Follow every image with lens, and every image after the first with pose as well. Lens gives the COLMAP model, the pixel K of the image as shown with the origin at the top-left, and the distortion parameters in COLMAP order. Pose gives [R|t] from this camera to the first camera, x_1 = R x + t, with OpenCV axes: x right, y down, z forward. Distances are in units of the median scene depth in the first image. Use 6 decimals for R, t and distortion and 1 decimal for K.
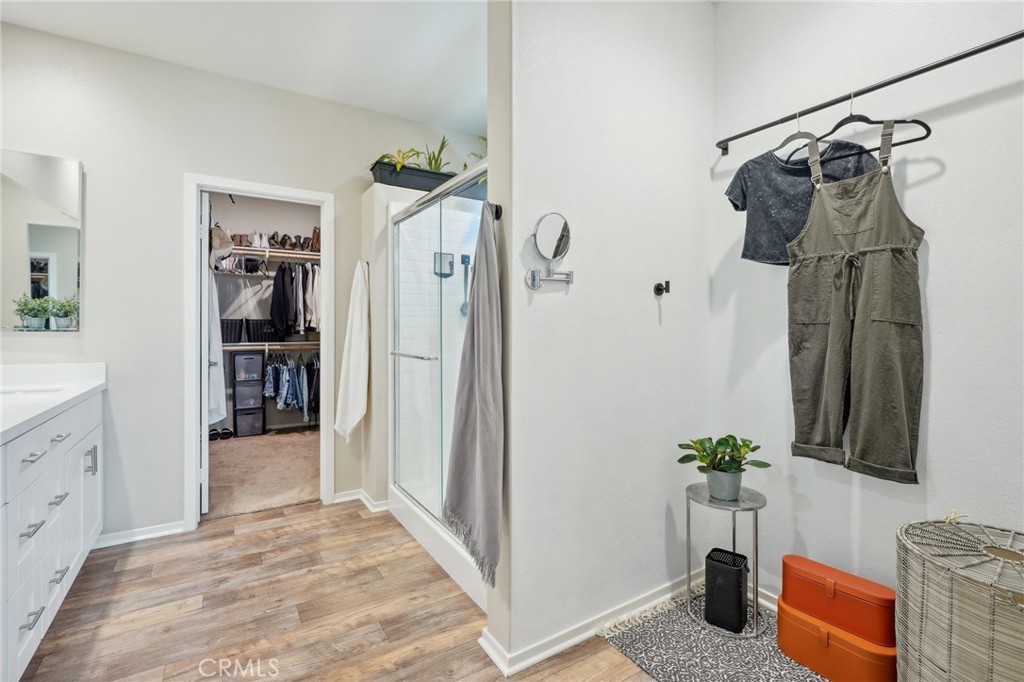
lens RADIAL K [[470.0, 0, 510.9], [0, 470.0, 328.1], [0, 0, 1]] dist [-0.002350, 0.000556]
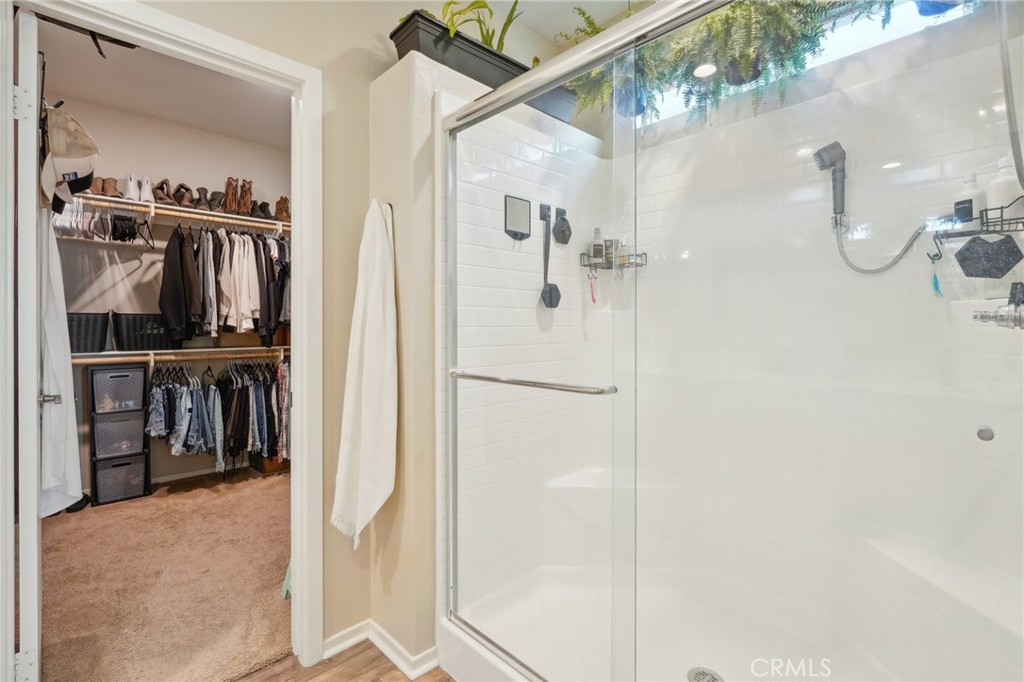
lens RADIAL K [[470.0, 0, 510.9], [0, 470.0, 328.1], [0, 0, 1]] dist [-0.002350, 0.000556]
pose [[0.978446, -0.002122, 0.206490, -0.179278], [0.001991, 0.999998, 0.000840, 0.001163], [-0.206491, -0.000410, 0.978448, 0.284743]]
